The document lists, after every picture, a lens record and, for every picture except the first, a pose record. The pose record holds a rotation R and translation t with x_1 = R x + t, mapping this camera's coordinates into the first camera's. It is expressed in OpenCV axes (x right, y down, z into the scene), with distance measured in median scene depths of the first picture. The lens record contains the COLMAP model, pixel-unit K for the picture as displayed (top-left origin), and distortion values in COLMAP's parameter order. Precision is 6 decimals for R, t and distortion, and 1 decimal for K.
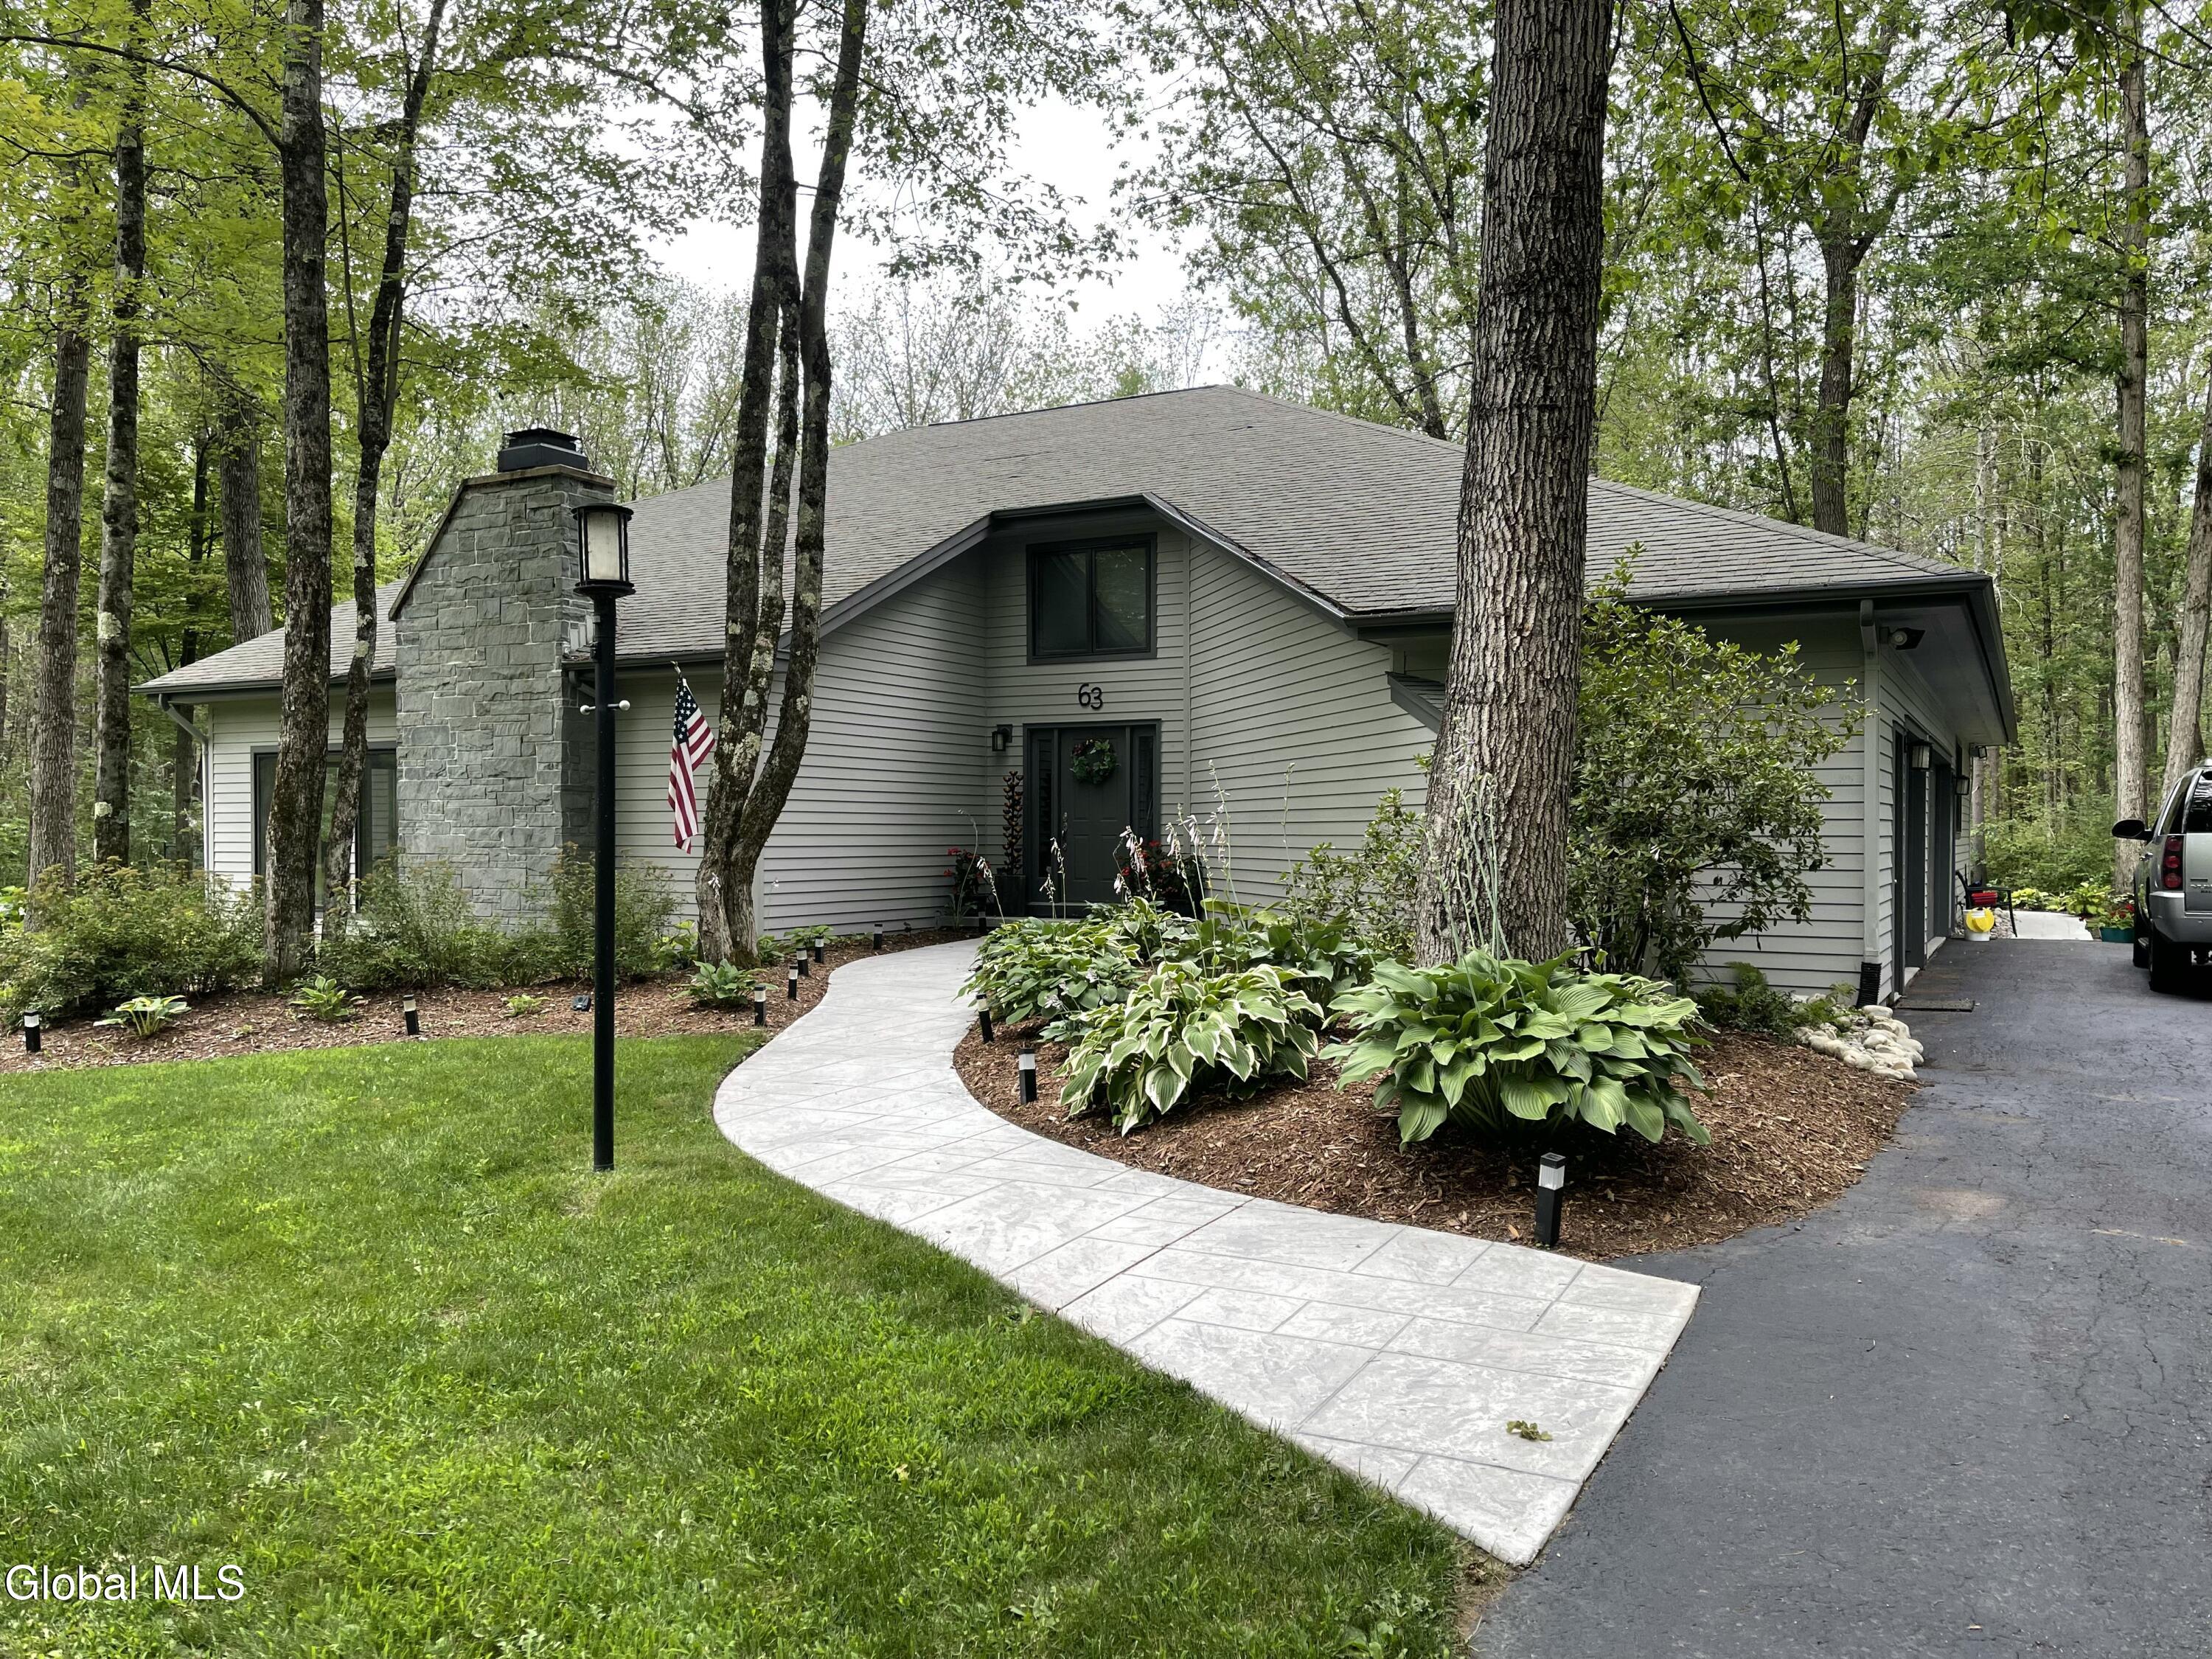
lens RADIAL K [[1652.0, 0, 1162.7], [0, 1652.0, 877.1], [0, 0, 1]] dist [-0.002388, -0.000334]
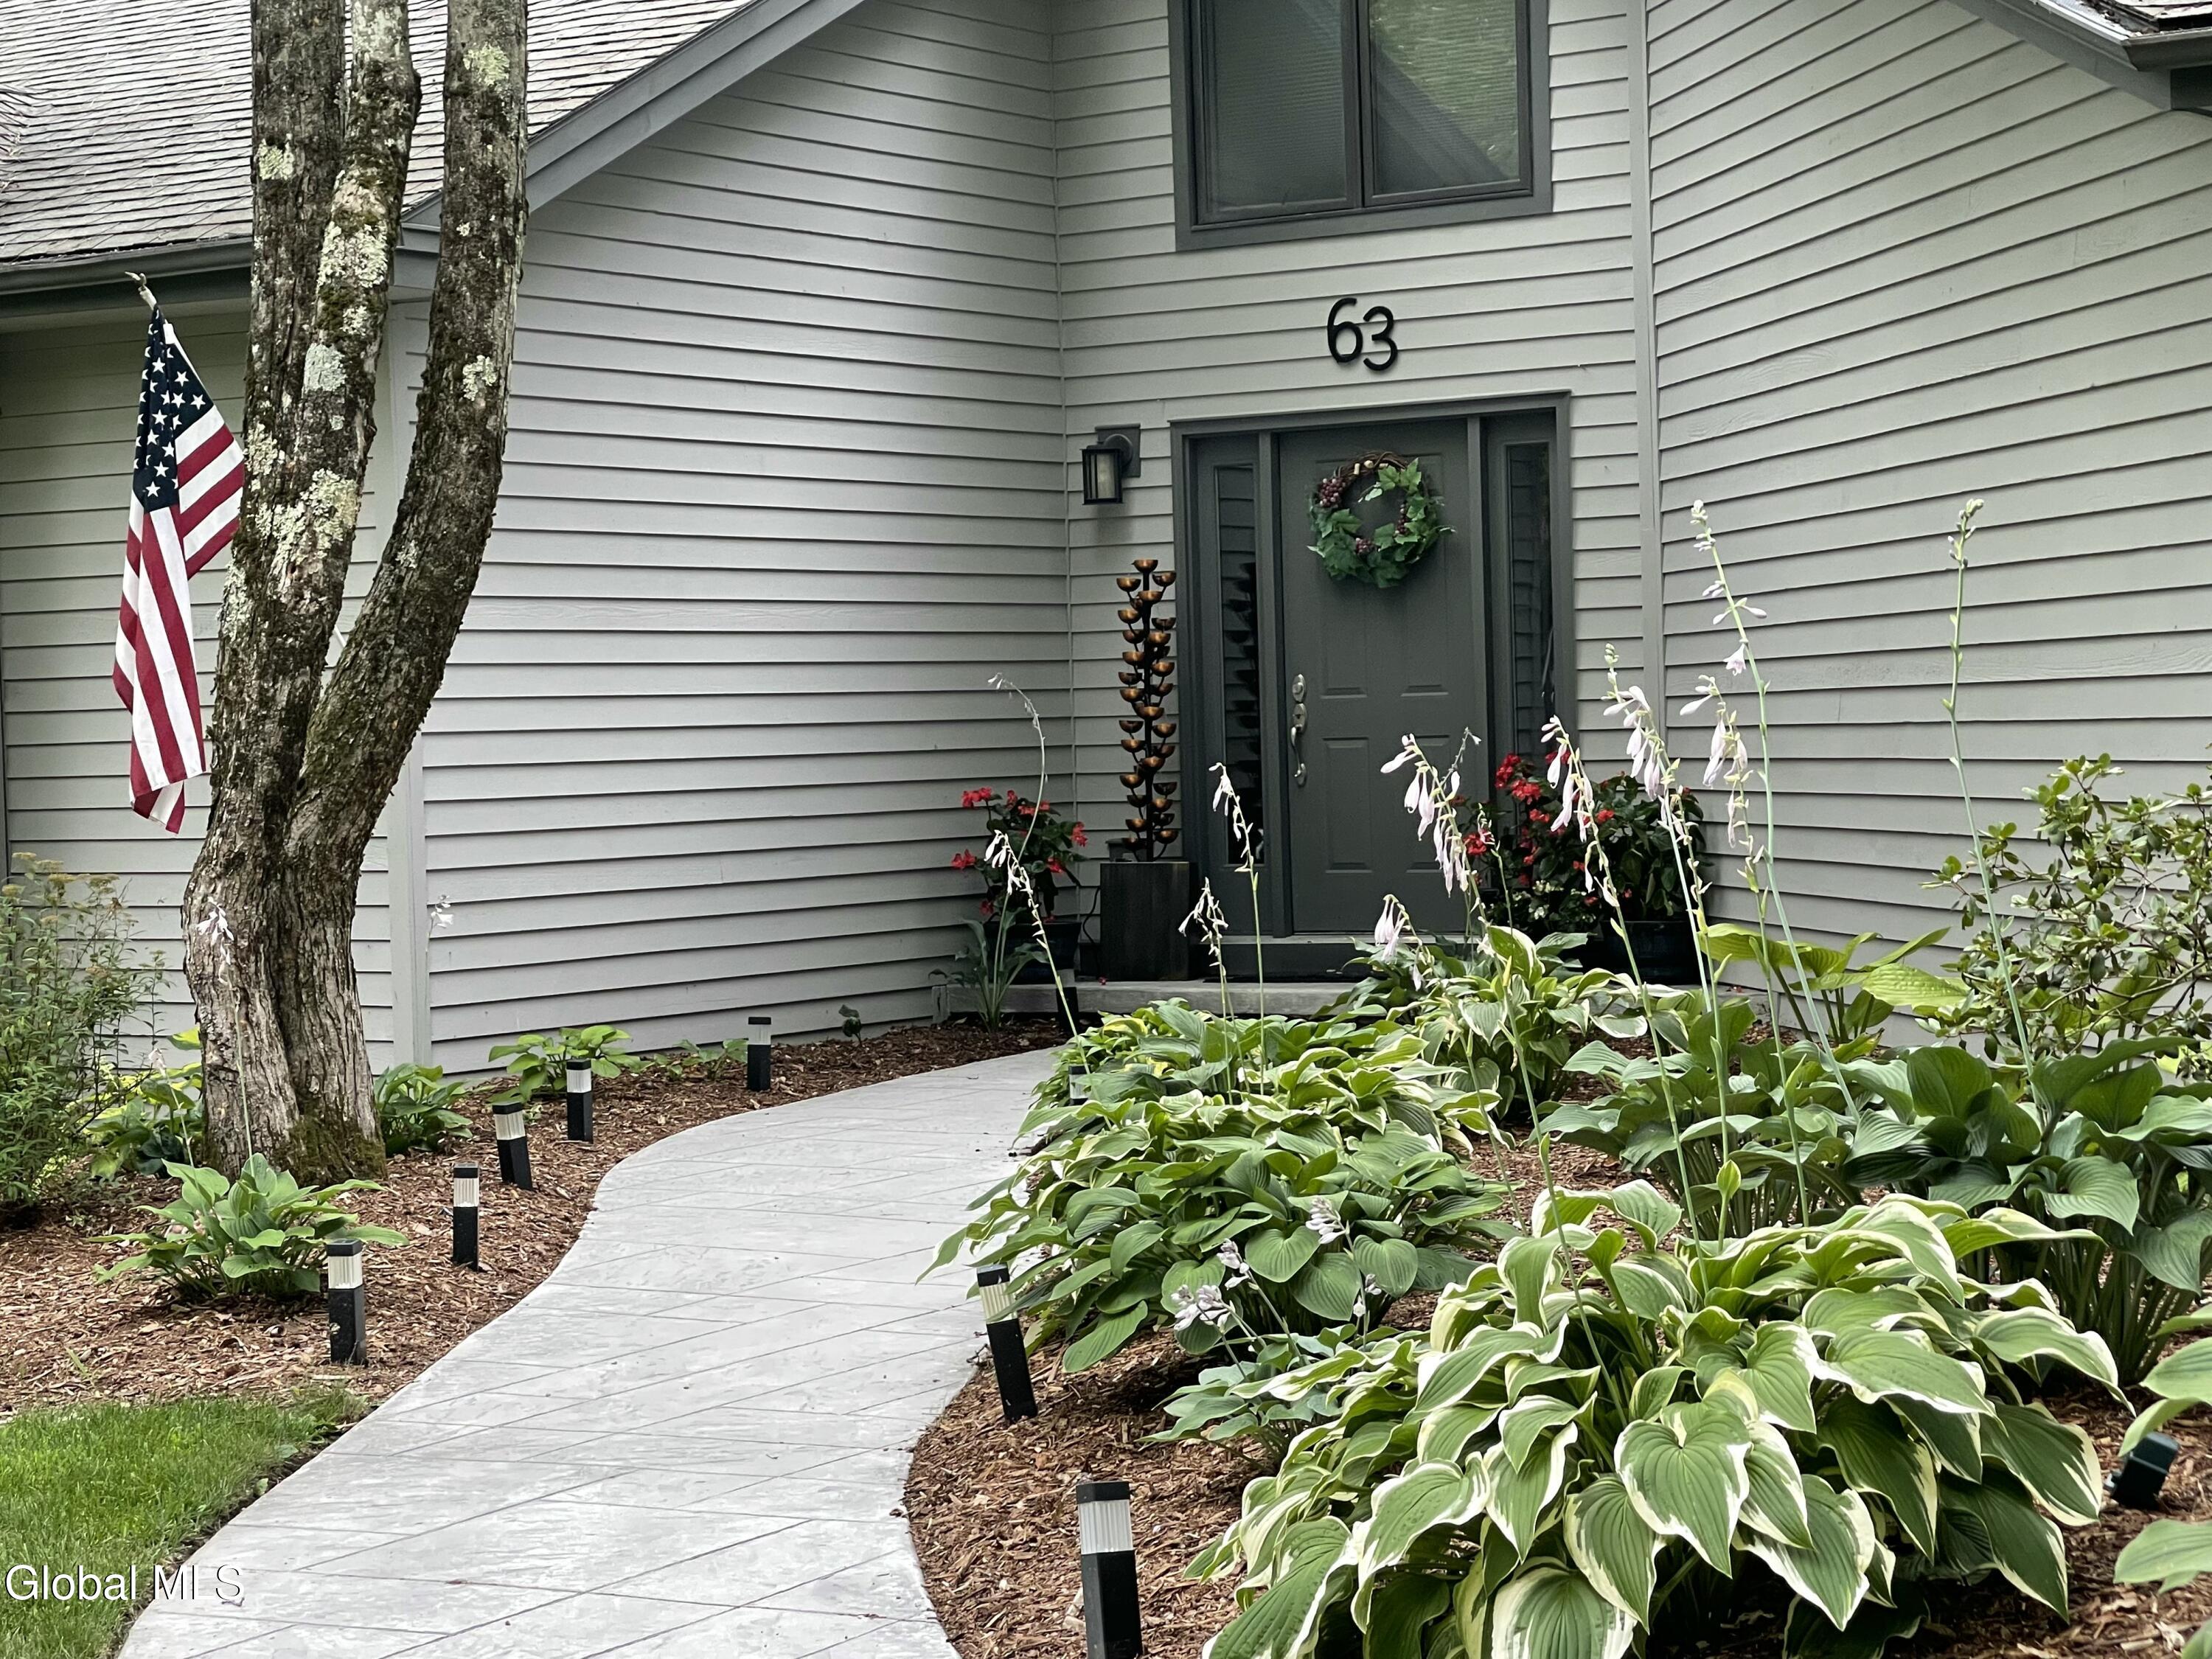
lens RADIAL K [[4520.2, 0, 1106.0], [0, 4520.2, 829.5], [0, 0, 1]] dist [0.112858, 0.642907]
pose [[0.993539, -0.028552, -0.109838, 0.007007], [0.028207, 0.999591, -0.004695, -0.006402], [0.109927, 0.001567, 0.993938, 0.105159]]
